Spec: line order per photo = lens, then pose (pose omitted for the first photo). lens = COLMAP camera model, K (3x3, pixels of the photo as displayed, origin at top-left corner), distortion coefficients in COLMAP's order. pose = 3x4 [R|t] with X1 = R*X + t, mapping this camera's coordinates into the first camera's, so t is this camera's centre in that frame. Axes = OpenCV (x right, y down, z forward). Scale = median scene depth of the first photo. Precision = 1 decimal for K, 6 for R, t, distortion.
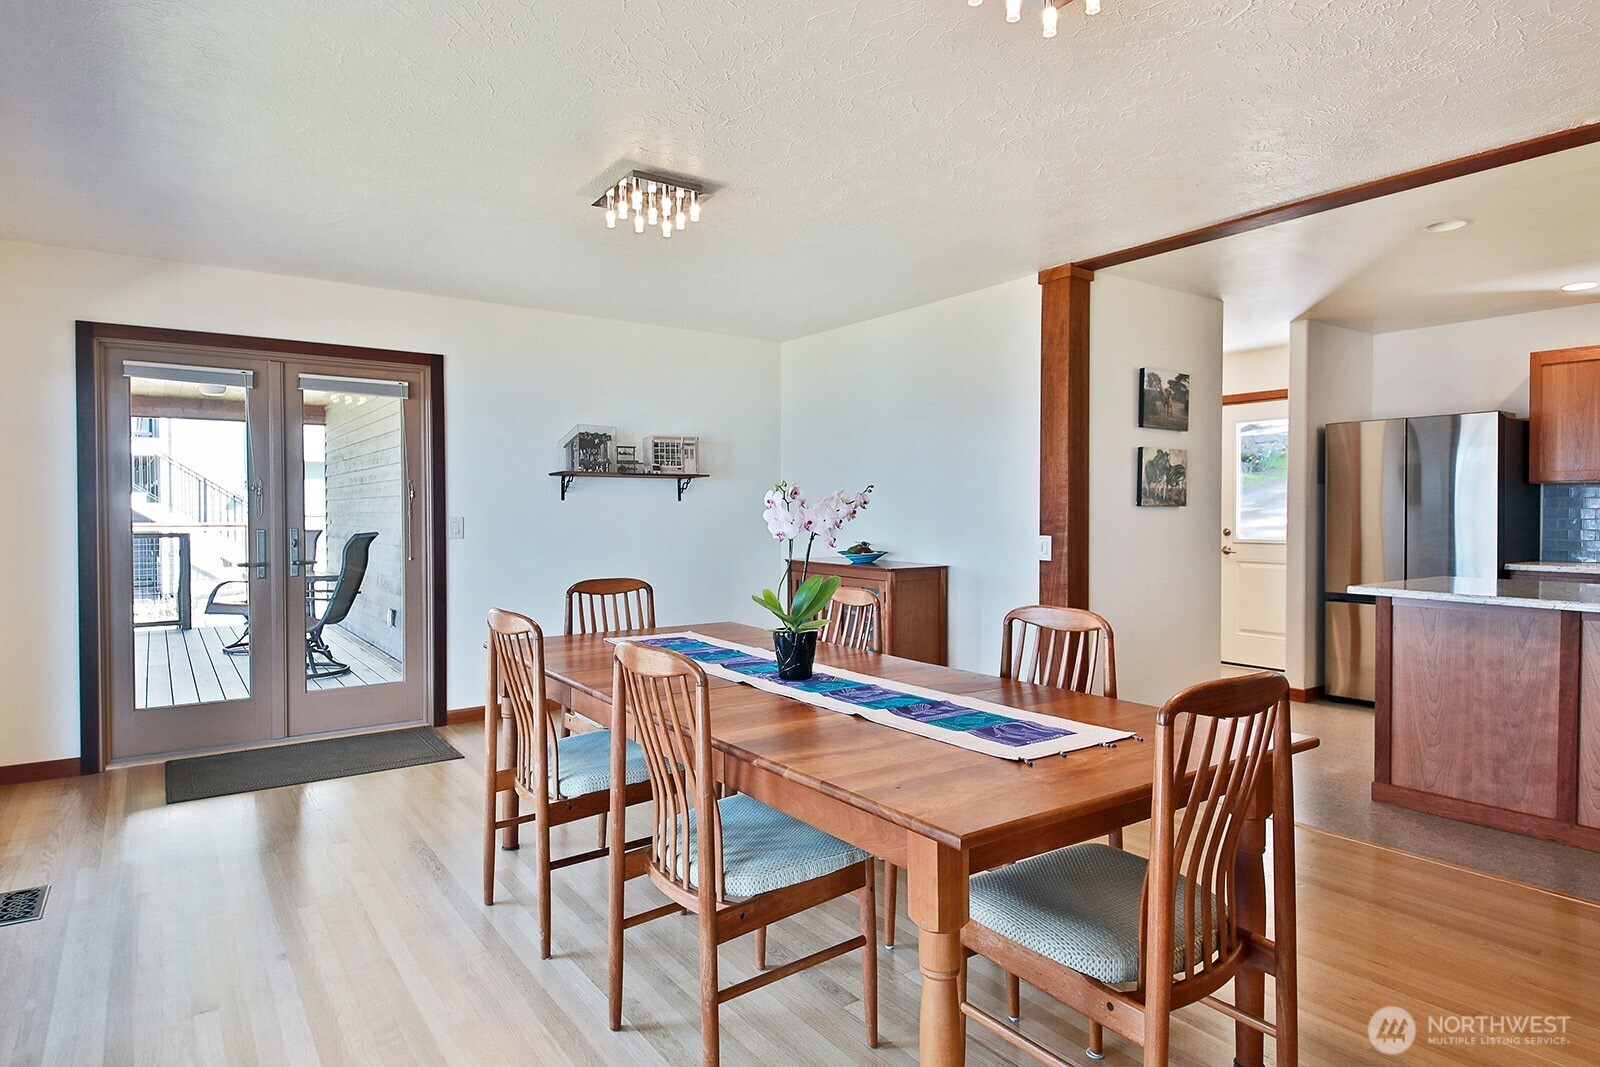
lens RADIAL K [[909.9, 0, 794.7], [0, 909.9, 529.0], [0, 0, 1]] dist [0.002033, -0.000203]
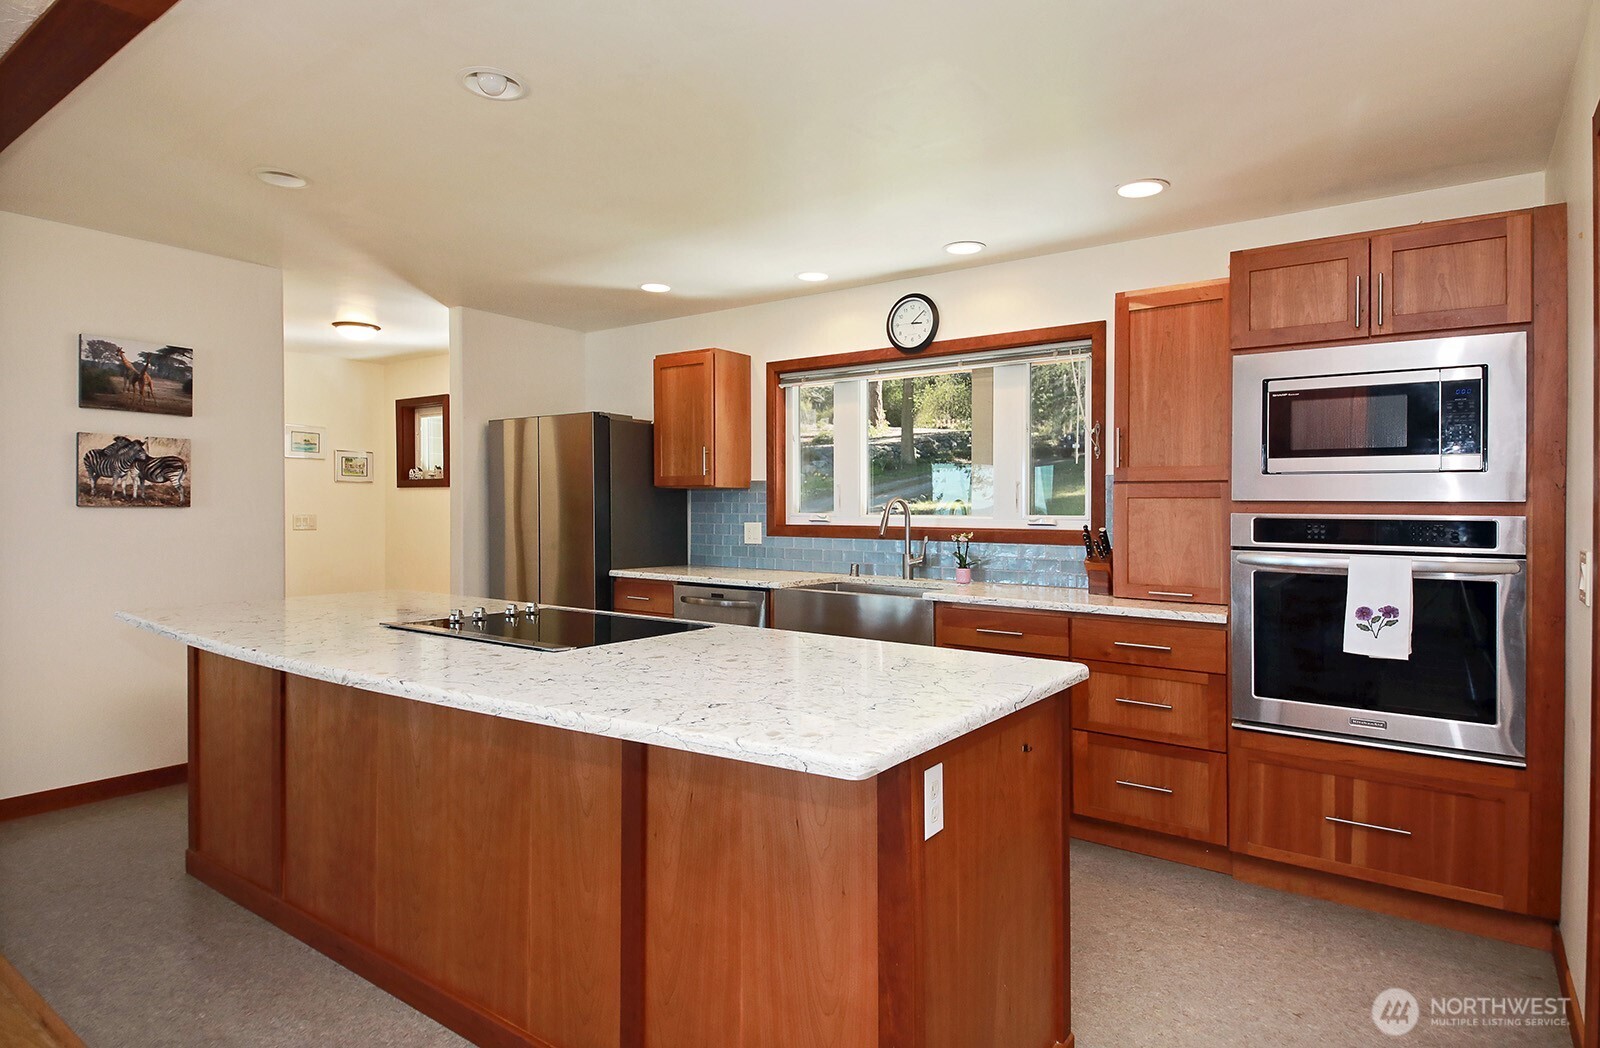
lens RADIAL K [[863.5, 0, 809.4], [0, 863.5, 515.7], [0, 0, 1]] dist [-0.007060, -0.001771]
pose [[0.946557, 0.008430, 0.322426, 0.726457], [-0.003993, 0.999888, -0.014421, -0.008042], [-0.322511, 0.012363, 0.946485, 0.079057]]
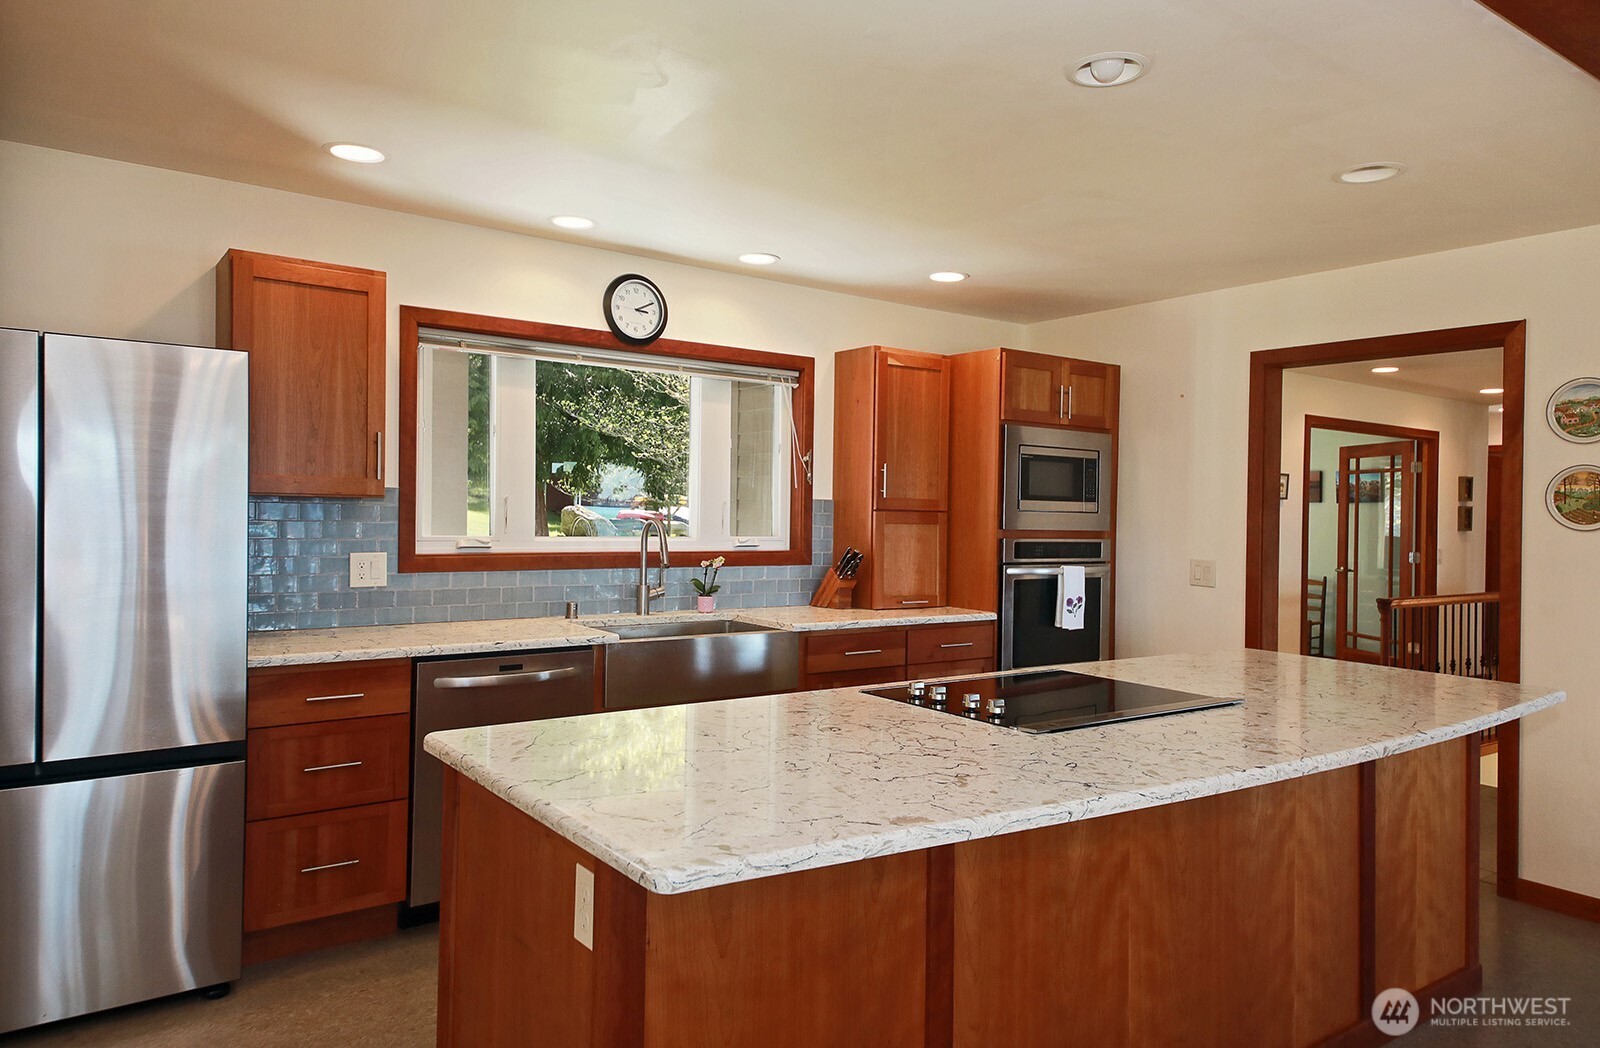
lens RADIAL K [[1043.7, 0, 811.6], [0, 1043.7, 514.9], [0, 0, 1]] dist [0.052592, -0.001160]
pose [[-0.013342, -0.002601, 0.999908, 0.201863], [-0.000013, 0.999997, 0.002601, -0.044908], [-0.999911, 0.000022, -0.013342, 0.748551]]
